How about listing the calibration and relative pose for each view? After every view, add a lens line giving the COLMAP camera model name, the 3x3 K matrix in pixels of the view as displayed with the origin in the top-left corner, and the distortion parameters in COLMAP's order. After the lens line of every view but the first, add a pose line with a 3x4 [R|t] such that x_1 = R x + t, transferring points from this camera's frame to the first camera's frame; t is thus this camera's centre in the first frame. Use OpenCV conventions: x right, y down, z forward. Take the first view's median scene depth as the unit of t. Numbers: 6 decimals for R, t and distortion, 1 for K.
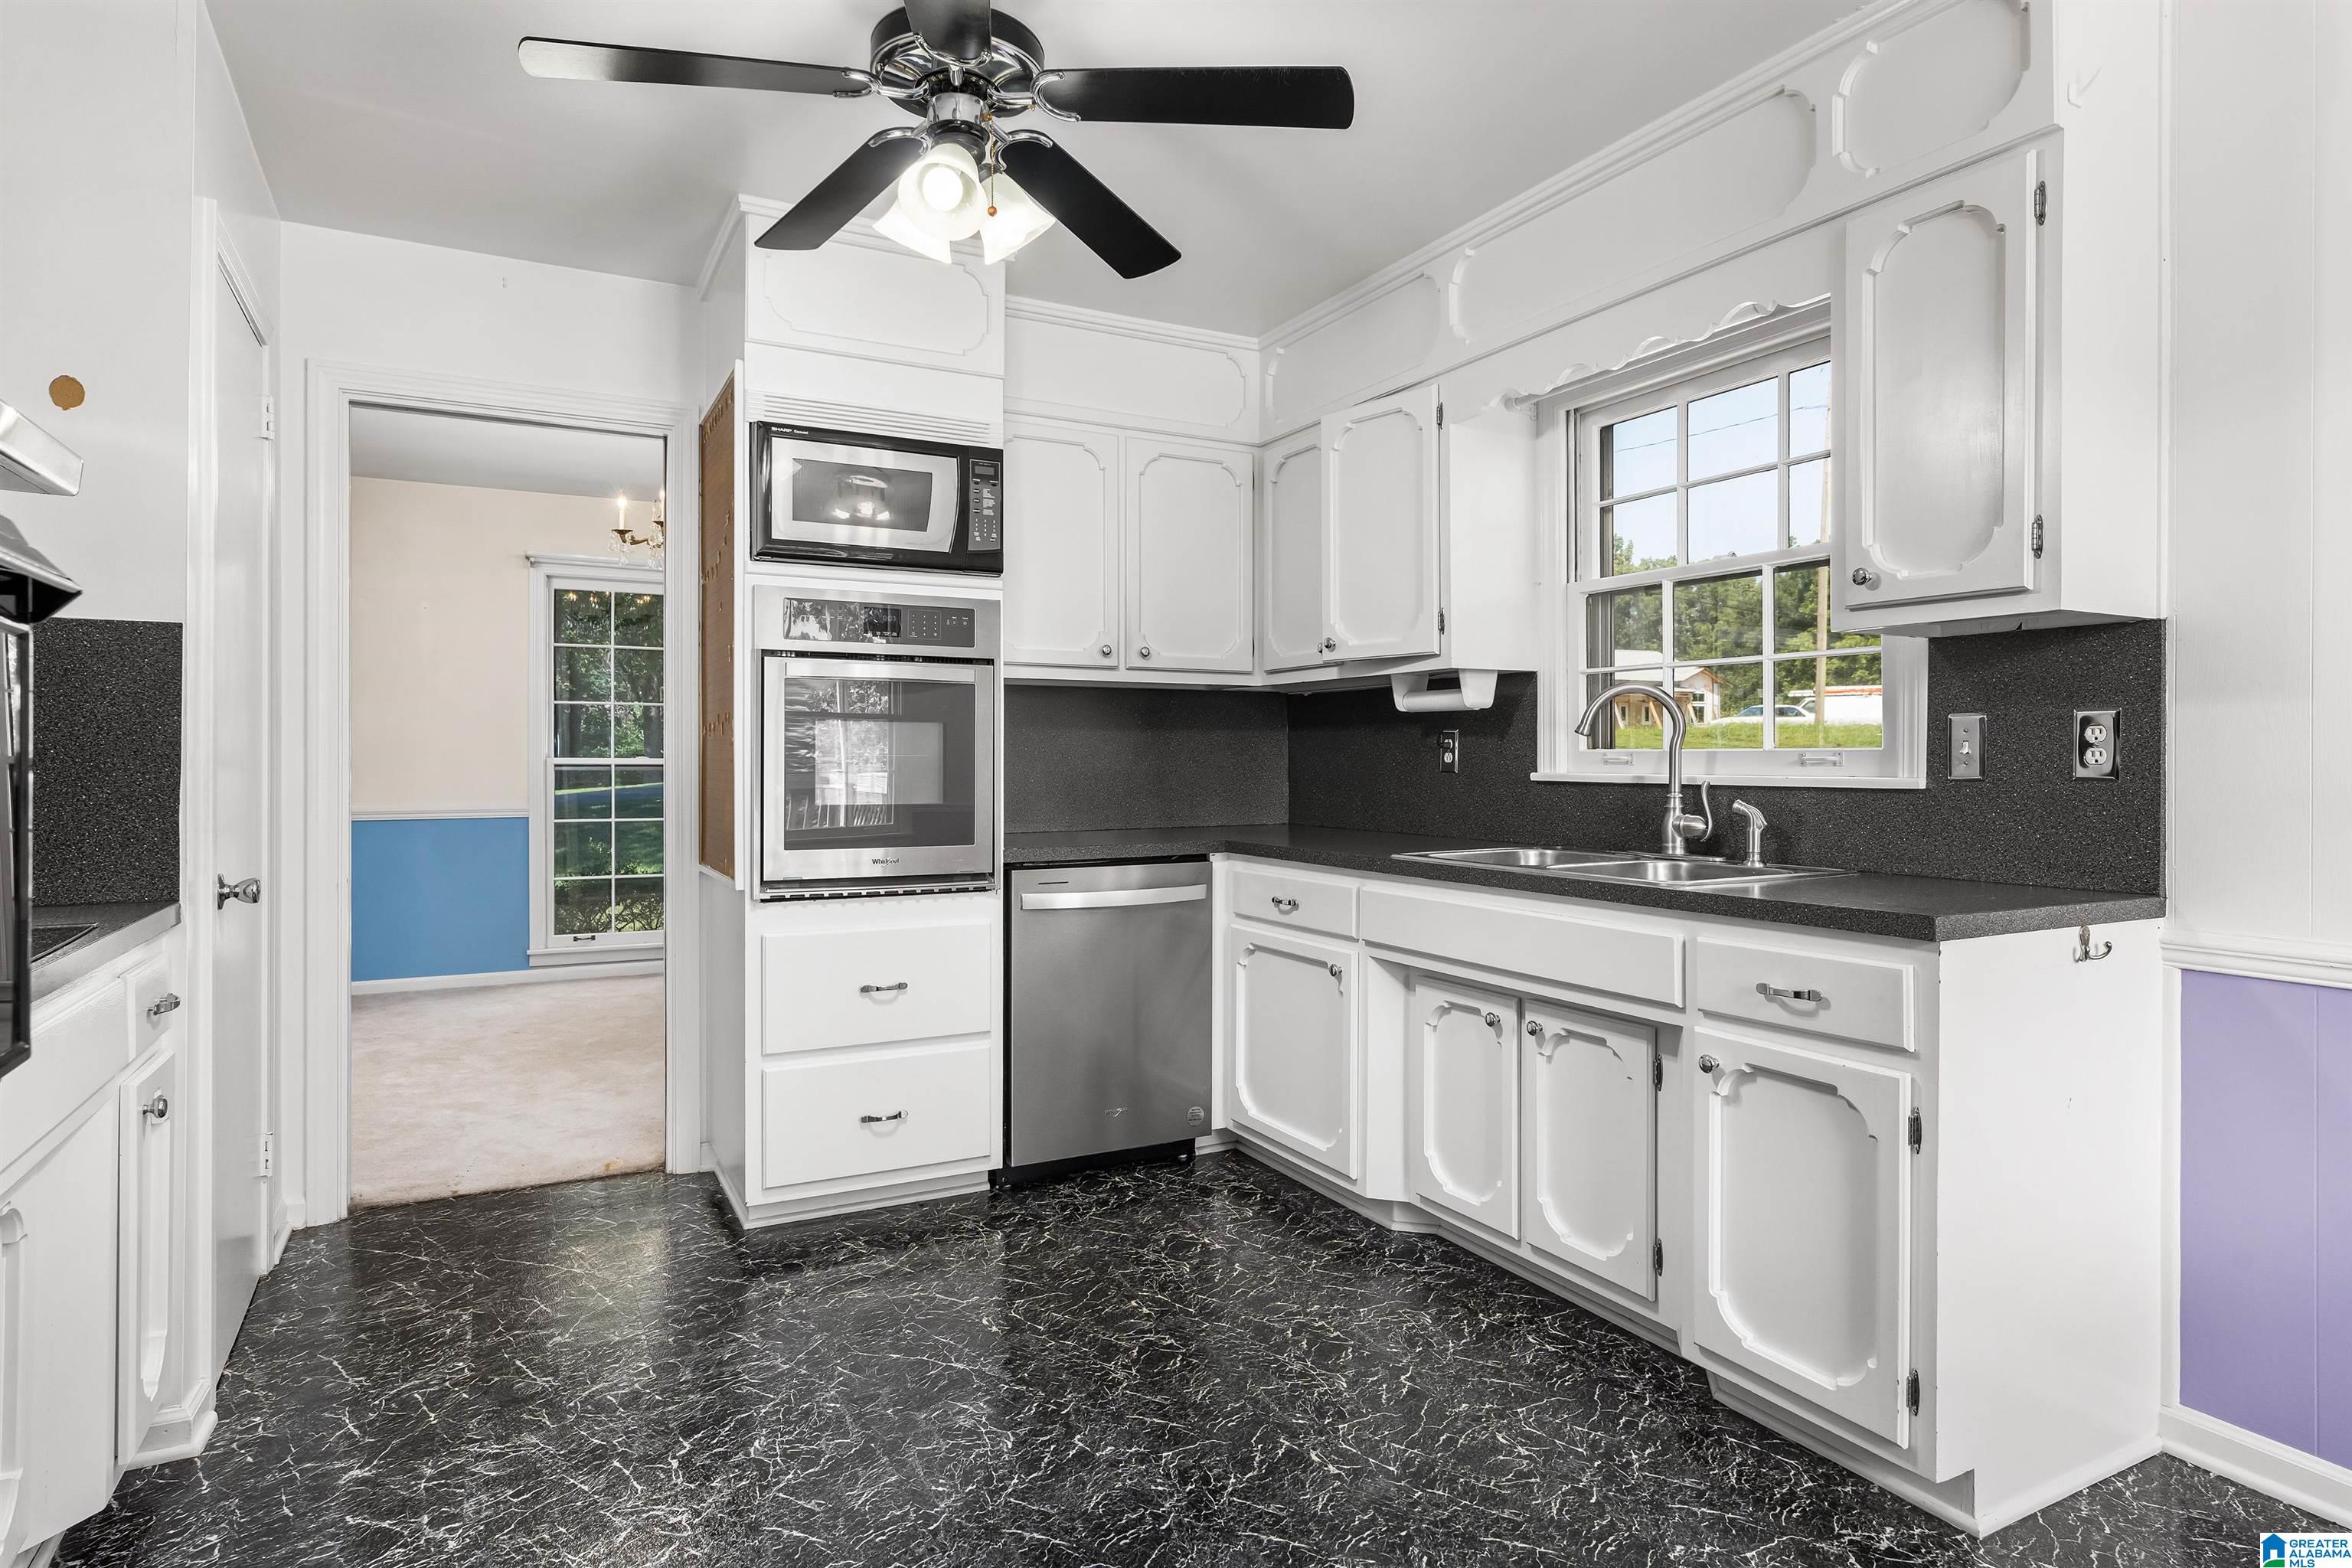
lens RADIAL K [[1290.3, 0, 1163.3], [0, 1290.3, 765.3], [0, 0, 1]] dist [-0.005673, 0.001346]
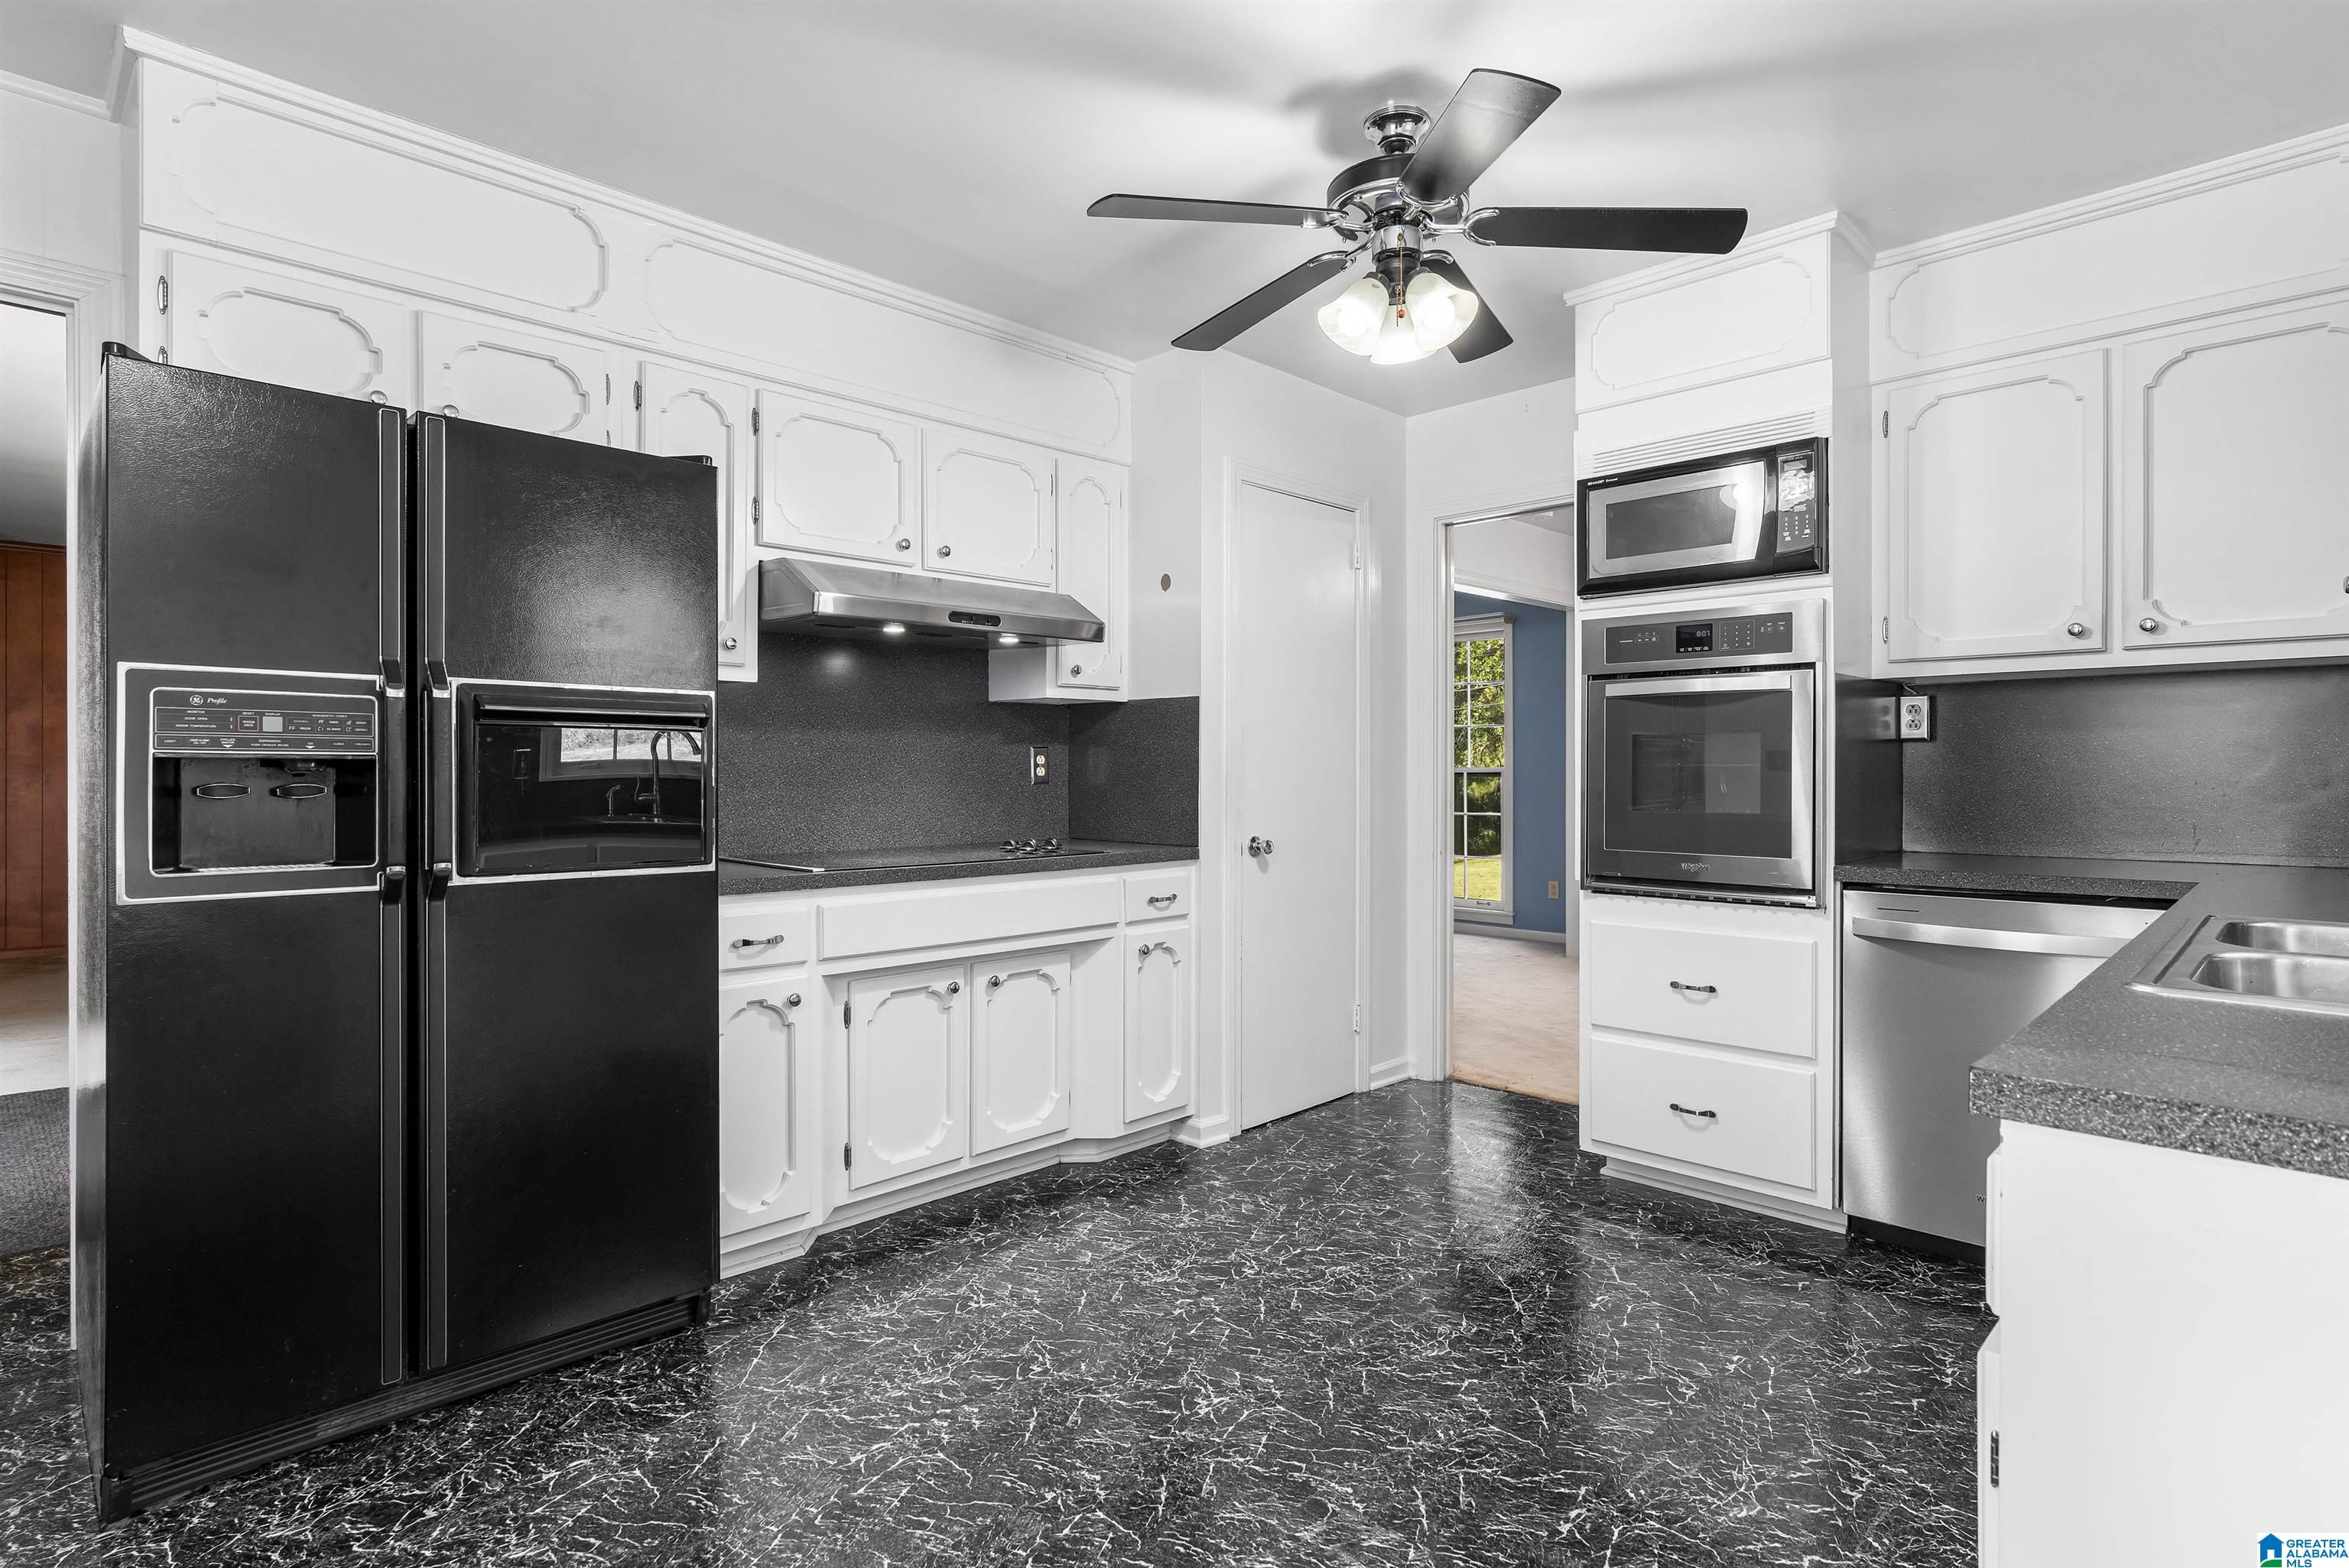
lens RADIAL K [[1184.2, 0, 1170.9], [0, 1184.2, 776.6], [0, 0, 1]] dist [-0.002898, 0.000053]
pose [[0.293823, 0.006142, -0.955840, 0.617560], [-0.002499, 0.999981, 0.005657, -0.003105], [0.955857, 0.000727, 0.293833, 0.335810]]
